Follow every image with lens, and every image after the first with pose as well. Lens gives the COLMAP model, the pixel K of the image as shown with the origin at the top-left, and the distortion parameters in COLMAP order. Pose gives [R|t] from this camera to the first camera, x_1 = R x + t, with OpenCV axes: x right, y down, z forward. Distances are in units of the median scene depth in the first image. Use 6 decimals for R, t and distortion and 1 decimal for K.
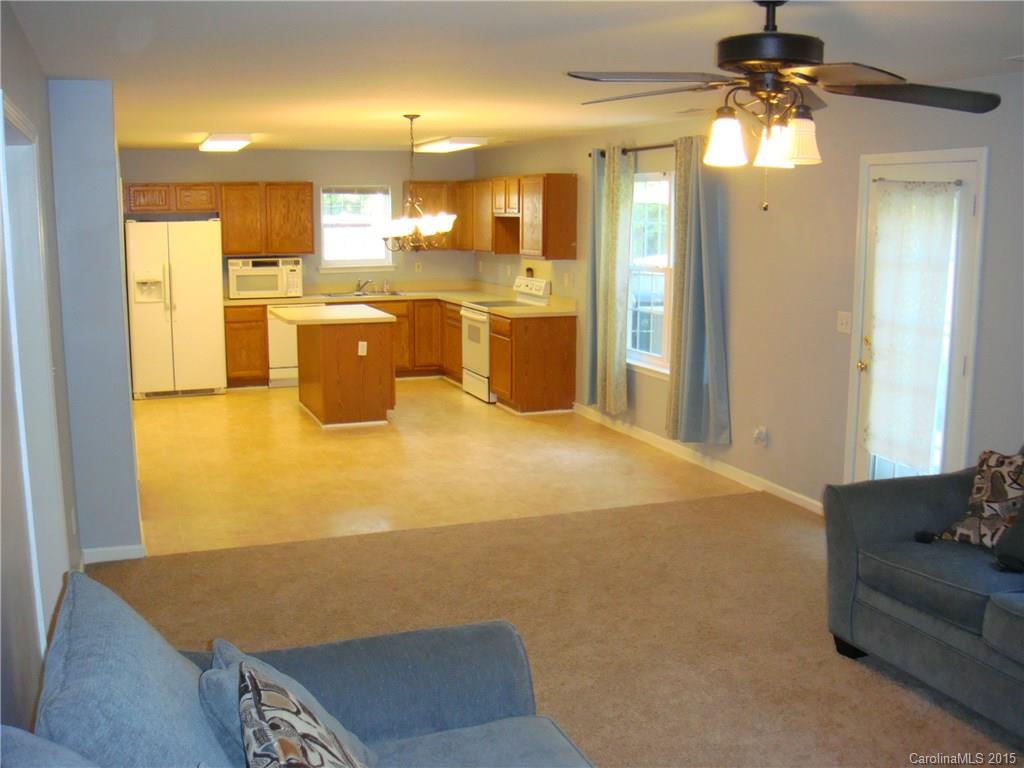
lens RADIAL K [[1070.7, 0, 507.8], [0, 1070.7, 386.8], [0, 0, 1]] dist [-0.135830, 0.000000]
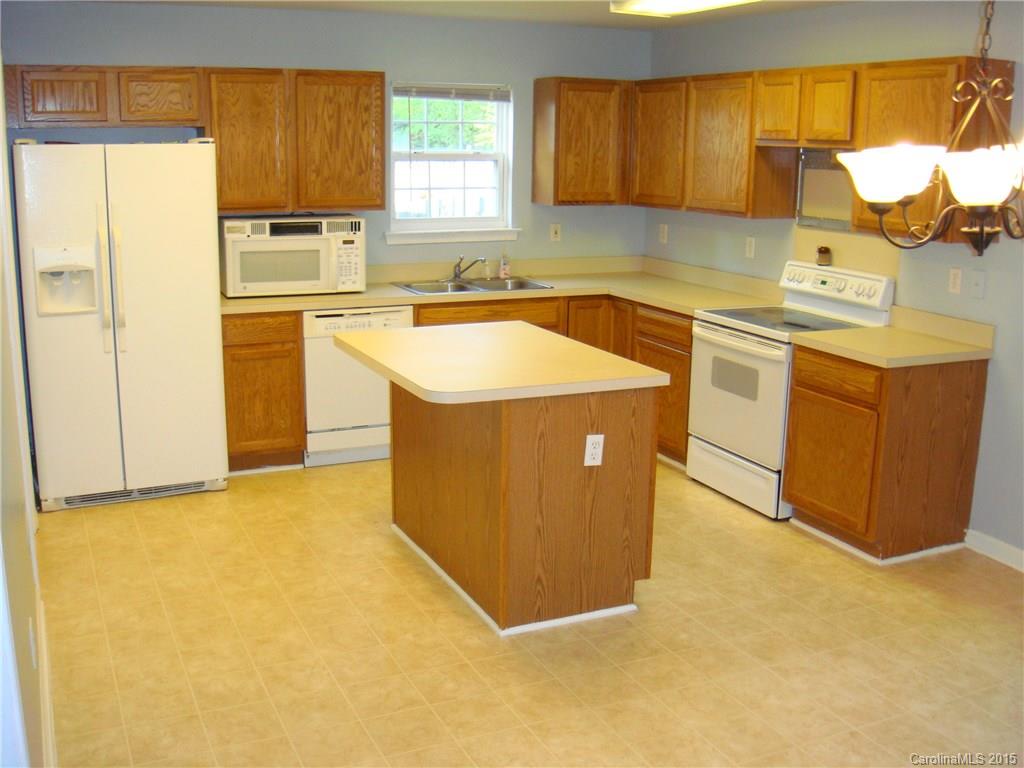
lens RADIAL K [[1070.7, 0, 517.1], [0, 1070.7, 378.8], [0, 0, 1]] dist [-0.135830, 0.000000]
pose [[0.996215, -0.002952, 0.086872, -0.169417], [-0.001759, 0.998534, 0.054102, -0.072524], [-0.086905, -0.054050, 0.994749, 0.483013]]
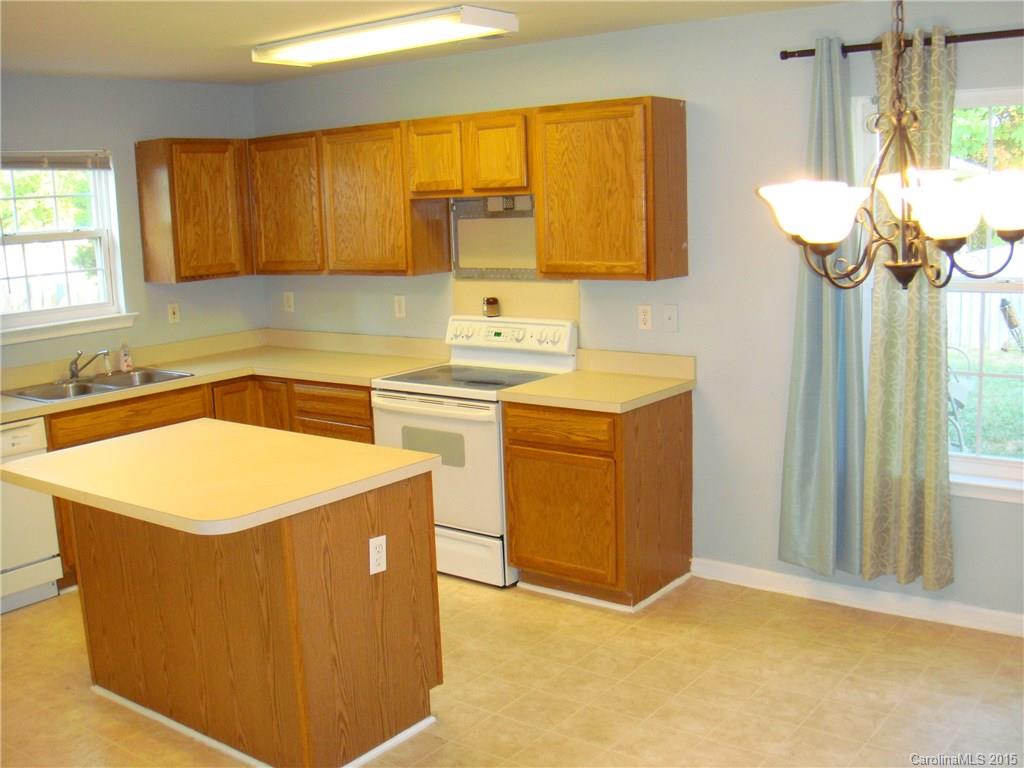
lens RADIAL K [[1070.7, 0, 517.5], [0, 1070.7, 384.6], [0, 0, 1]] dist [-0.135830, 0.000000]
pose [[0.841341, -0.121573, 0.526655, -0.234877], [0.122407, 0.991917, 0.033426, -0.083642], [-0.526462, 0.036344, 0.849422, 0.549074]]
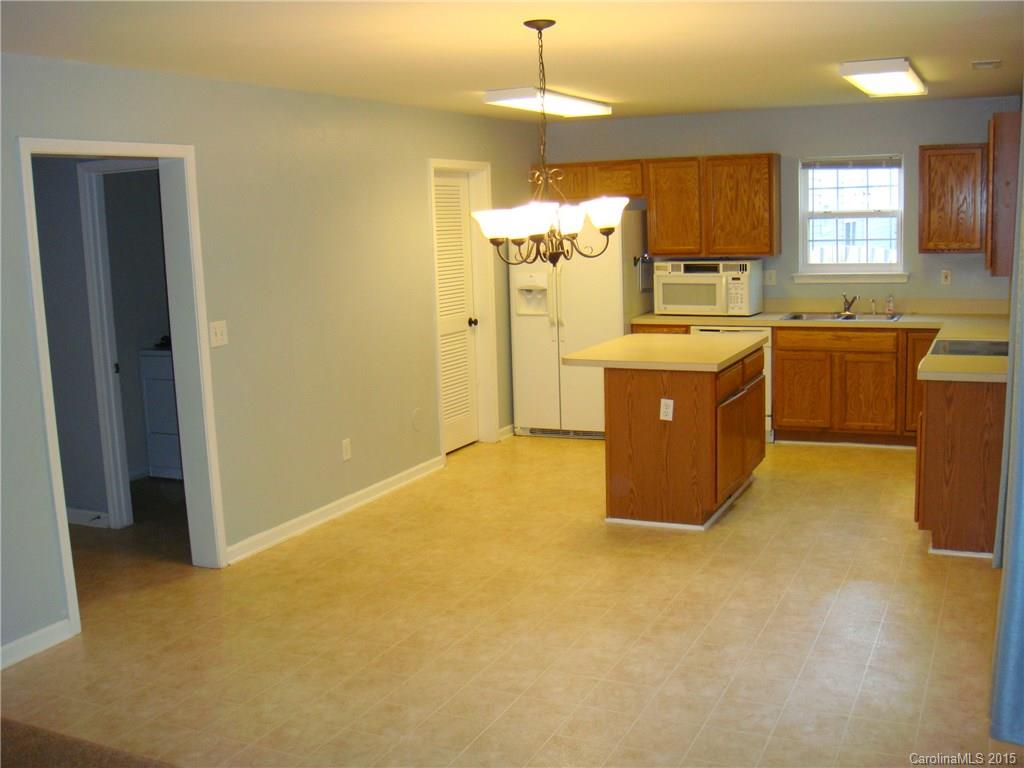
lens RADIAL K [[1070.7, 0, 515.6], [0, 1070.7, 375.5], [0, 0, 1]] dist [-0.135830, 0.000000]
pose [[0.700904, 0.082284, -0.708494, 0.208674], [-0.080883, 0.996085, 0.035669, -0.059541], [0.708655, 0.032305, 0.704815, 0.404546]]
